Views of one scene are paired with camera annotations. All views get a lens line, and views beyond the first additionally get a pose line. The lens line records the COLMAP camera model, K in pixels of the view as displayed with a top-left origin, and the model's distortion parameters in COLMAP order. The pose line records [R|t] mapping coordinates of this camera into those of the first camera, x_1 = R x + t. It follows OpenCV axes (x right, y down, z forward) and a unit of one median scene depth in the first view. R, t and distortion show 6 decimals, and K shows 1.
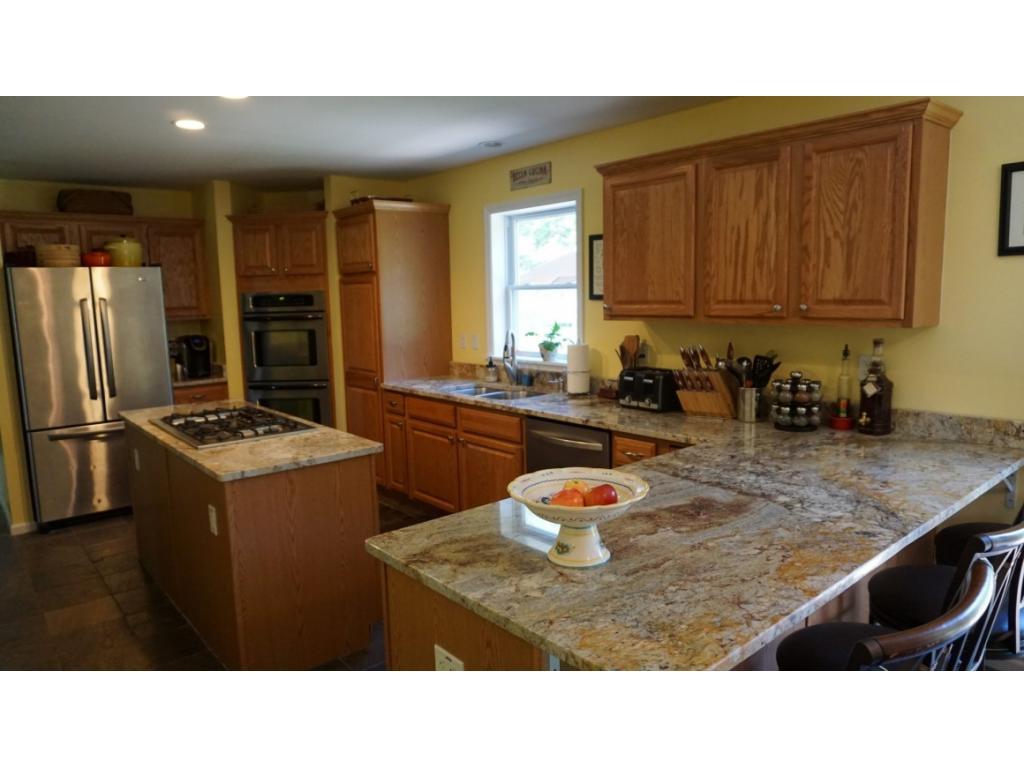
lens RADIAL K [[679.2, 0, 512.0], [0, 679.2, 384.0], [0, 0, 1]] dist [-0.004492, -0.000189]
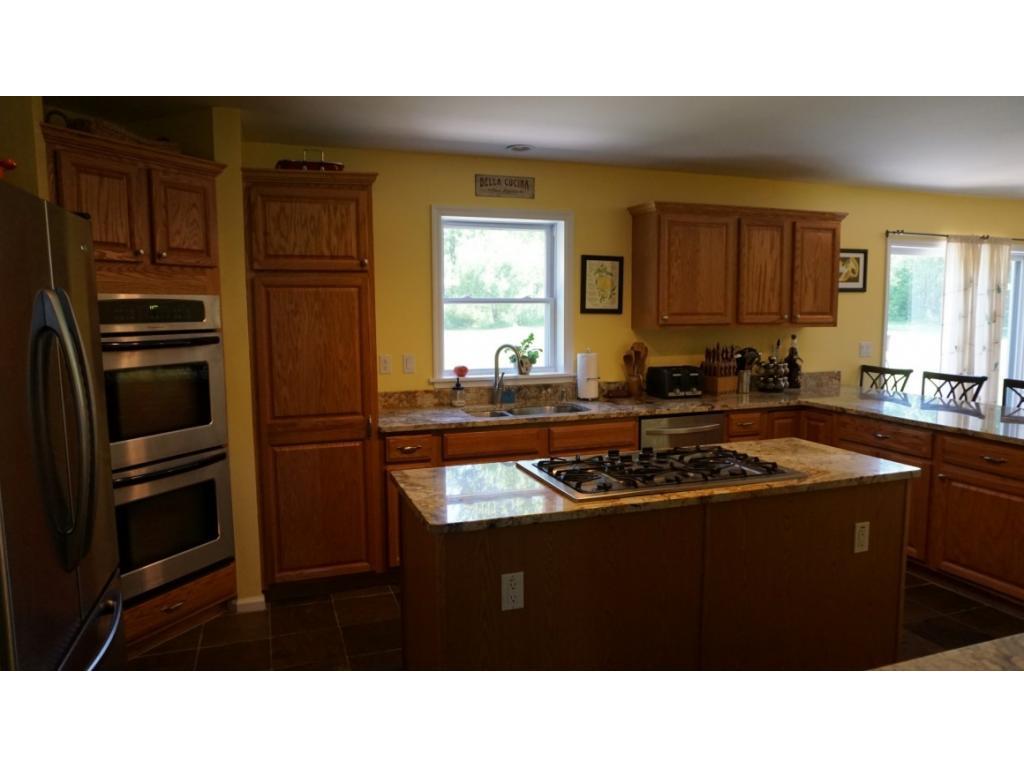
lens RADIAL K [[679.2, 0, 512.0], [0, 679.2, 384.0], [0, 0, 1]] dist [-0.004492, -0.000189]
pose [[0.354764, -0.083078, 0.931257, -1.010721], [0.121884, 0.991654, 0.042034, -0.074304], [-0.926977, 0.098593, 0.361929, 0.756391]]
